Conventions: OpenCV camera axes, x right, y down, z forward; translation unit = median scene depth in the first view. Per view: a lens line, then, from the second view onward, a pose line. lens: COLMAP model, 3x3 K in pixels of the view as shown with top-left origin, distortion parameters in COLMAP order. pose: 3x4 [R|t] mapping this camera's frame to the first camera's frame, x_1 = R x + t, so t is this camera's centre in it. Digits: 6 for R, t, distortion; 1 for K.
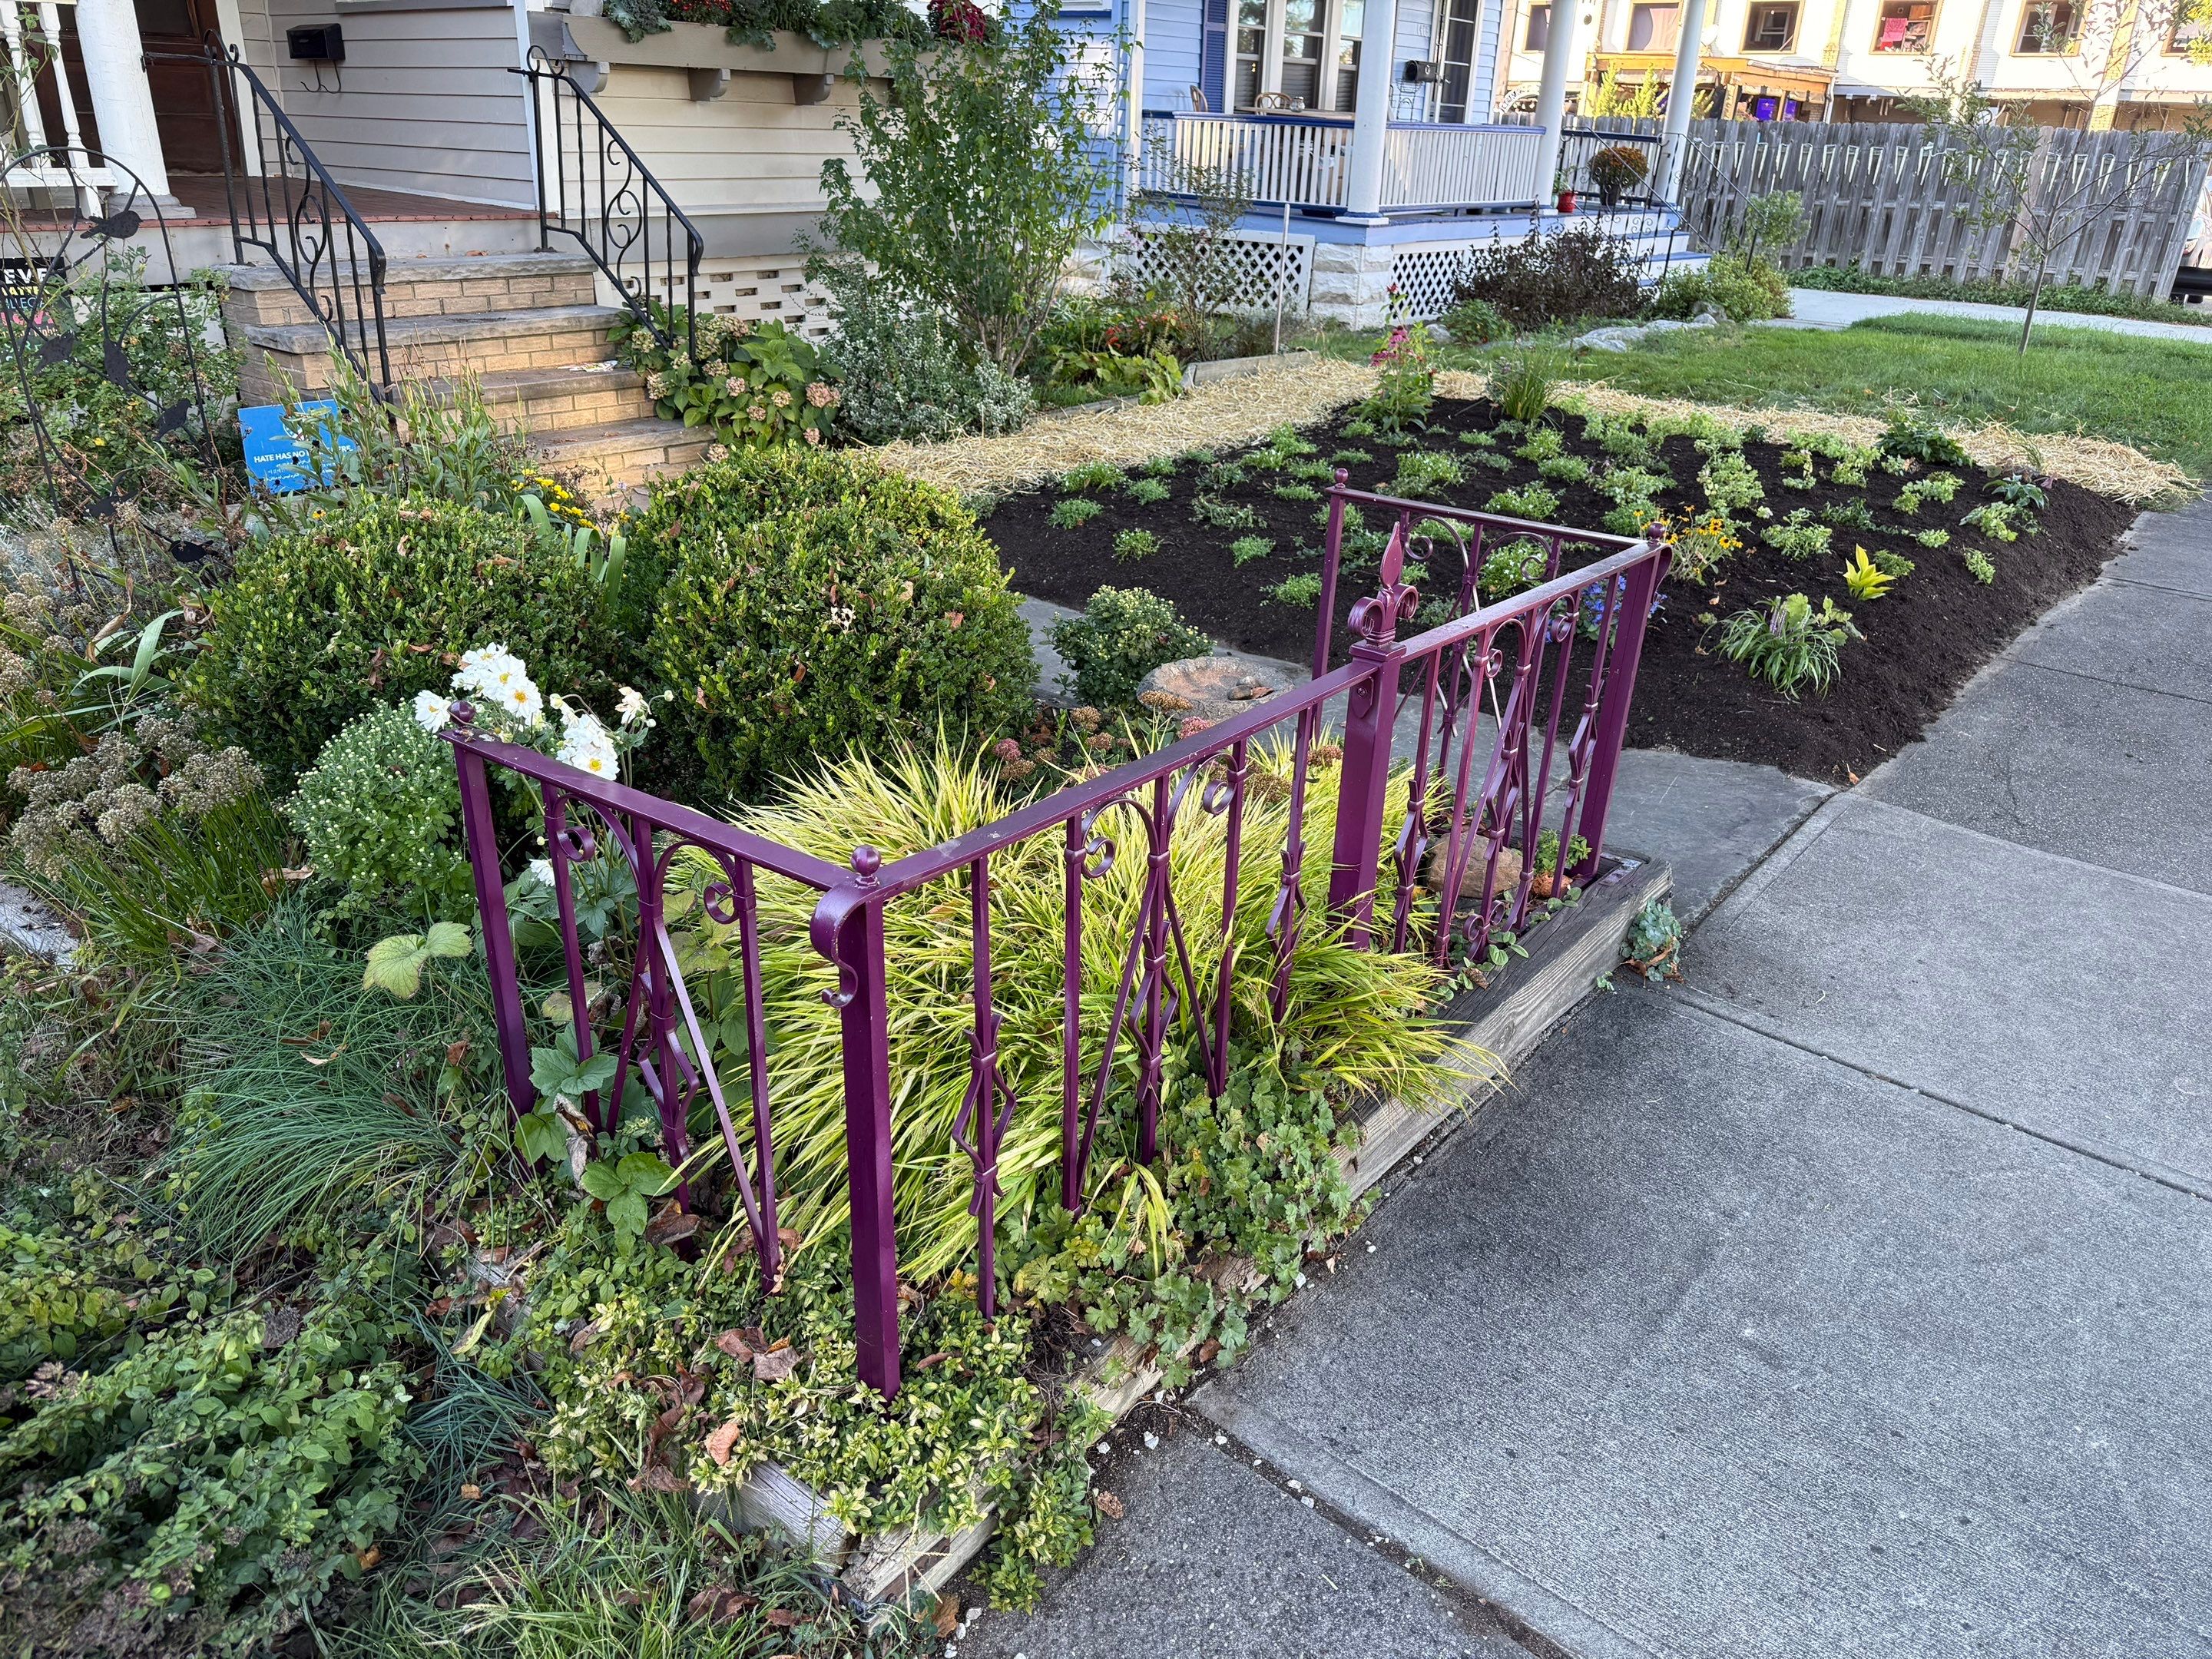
lens RADIAL K [[1573.8, 0, 1106.0], [0, 1573.8, 829.5], [0, 0, 1]] dist [0.027485, -0.027497]
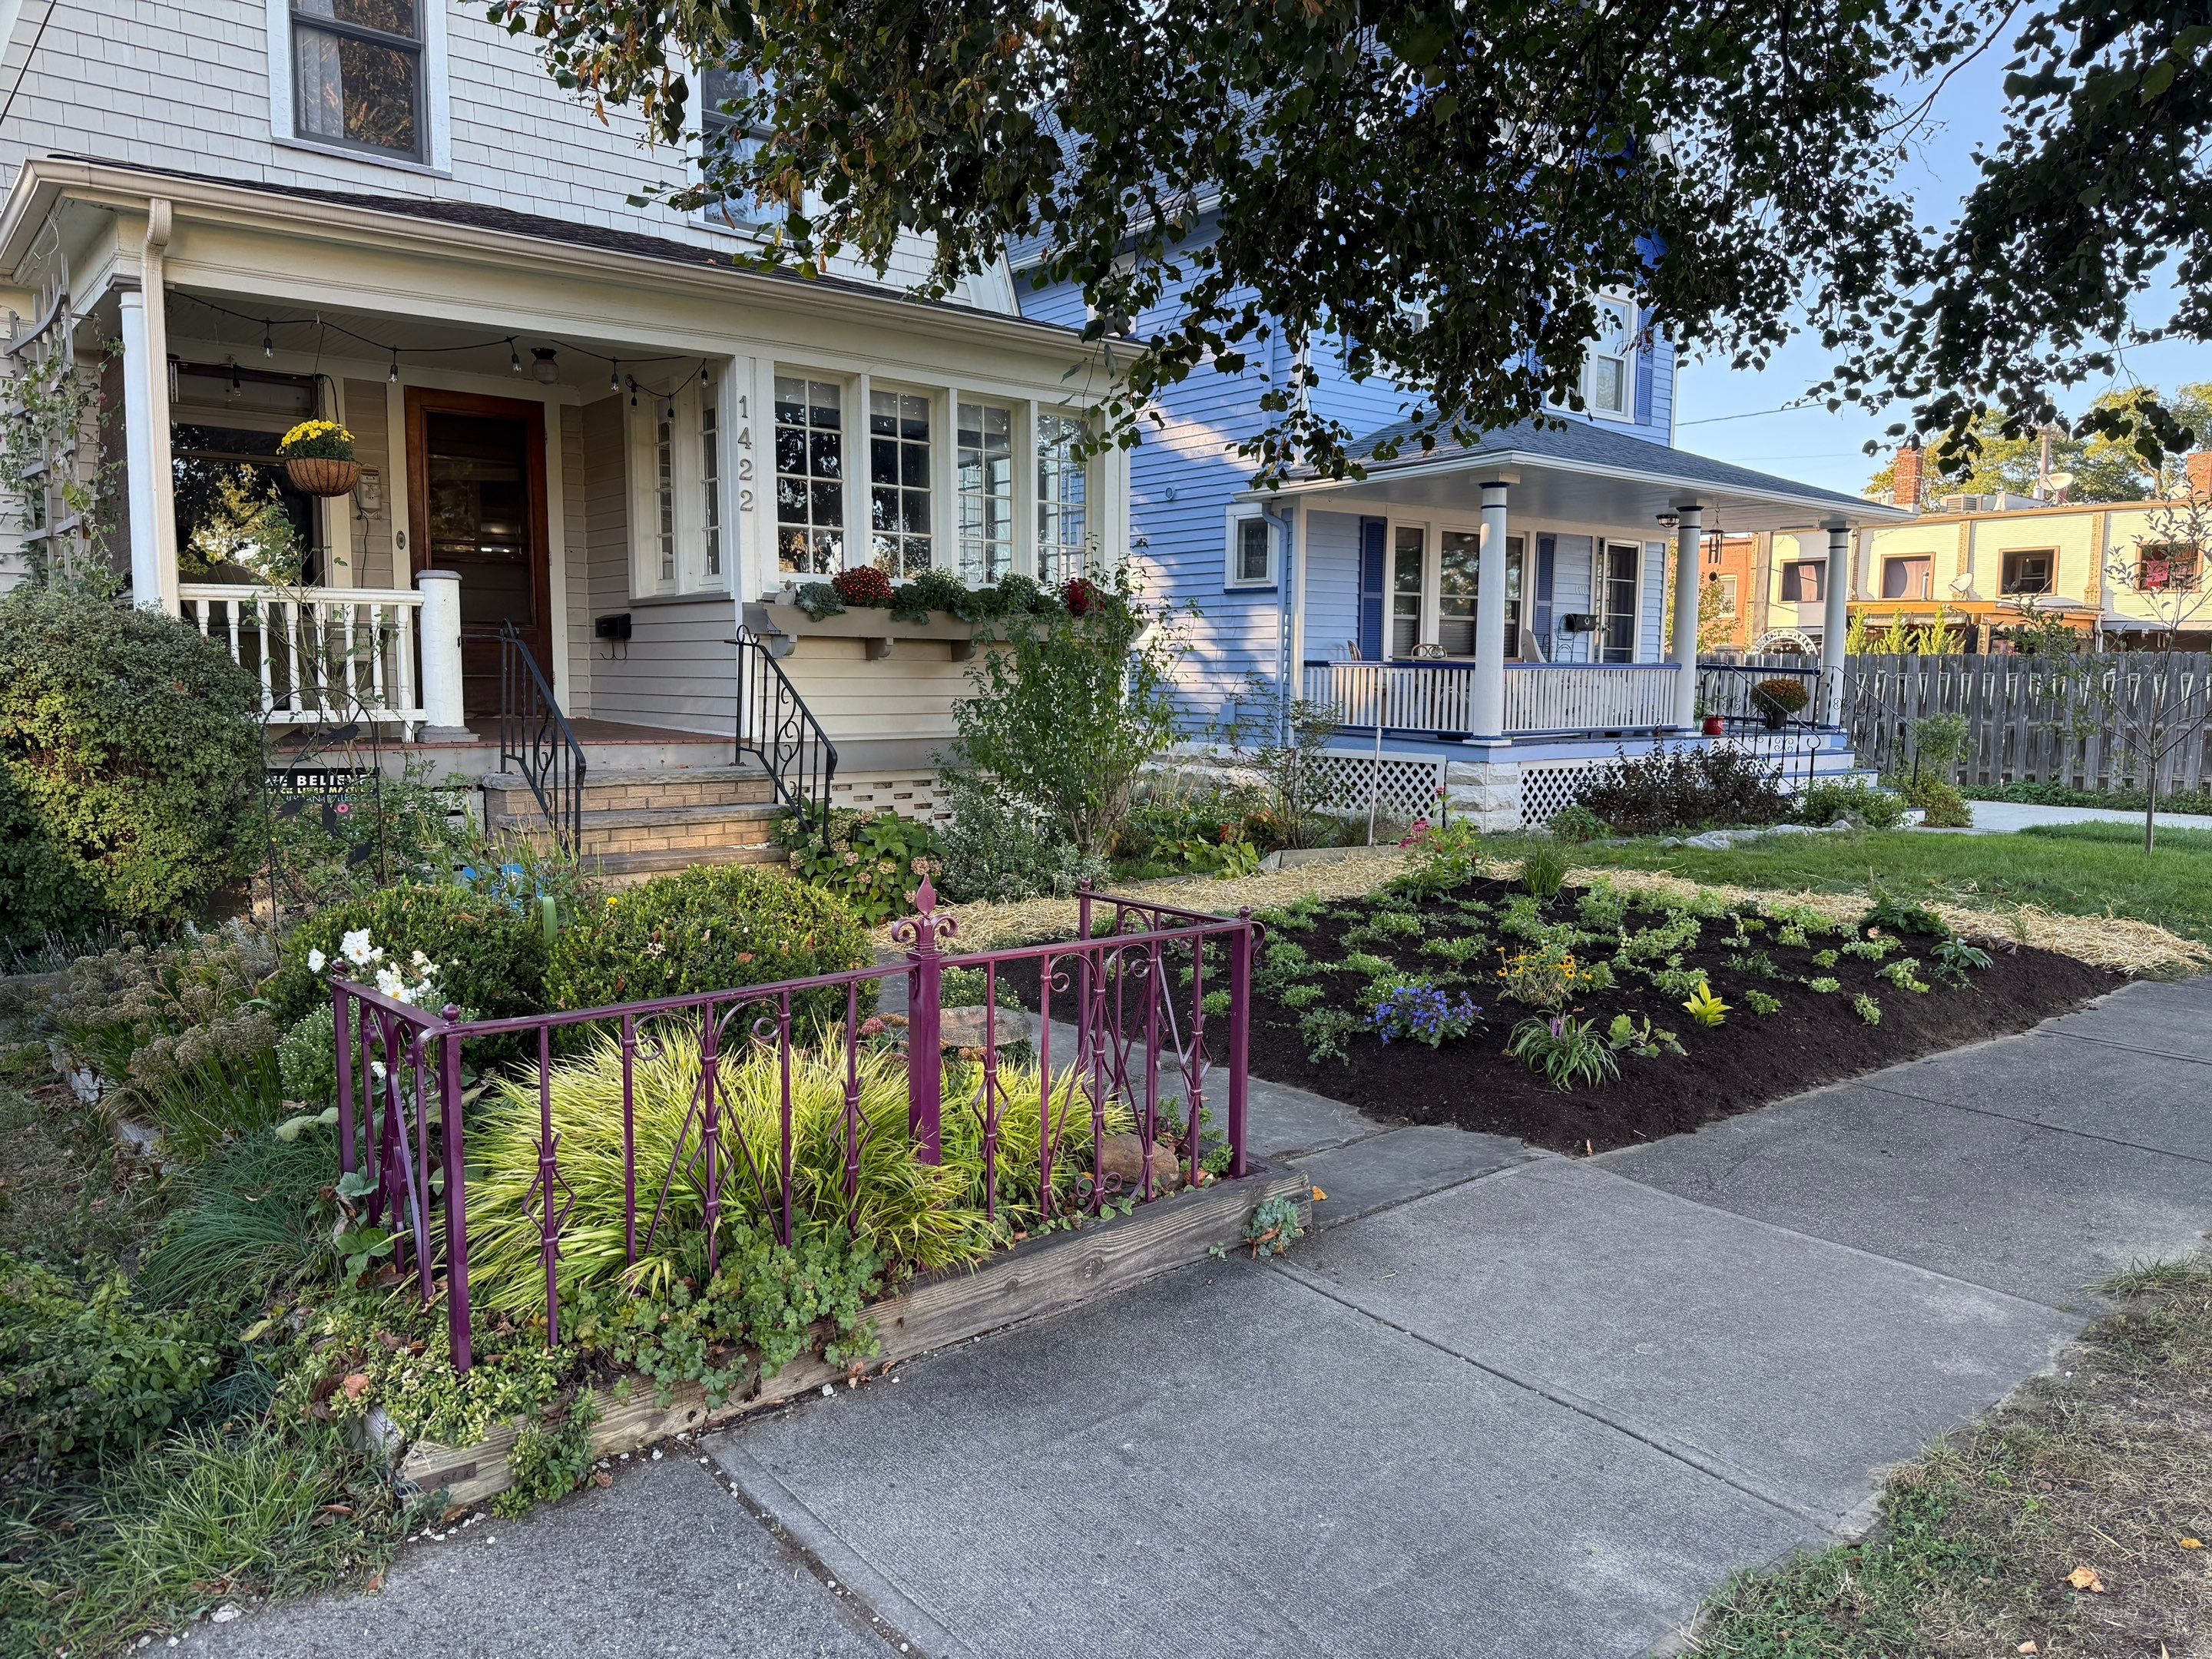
lens RADIAL K [[1533.8, 0, 1106.0], [0, 1533.8, 829.5], [0, 0, 1]] dist [0.176023, -0.308216]
pose [[0.980406, -0.004241, -0.196942, 0.181280], [-0.058606, 0.948218, -0.312166, 0.065140], [0.188067, 0.317591, 0.929390, -0.118490]]
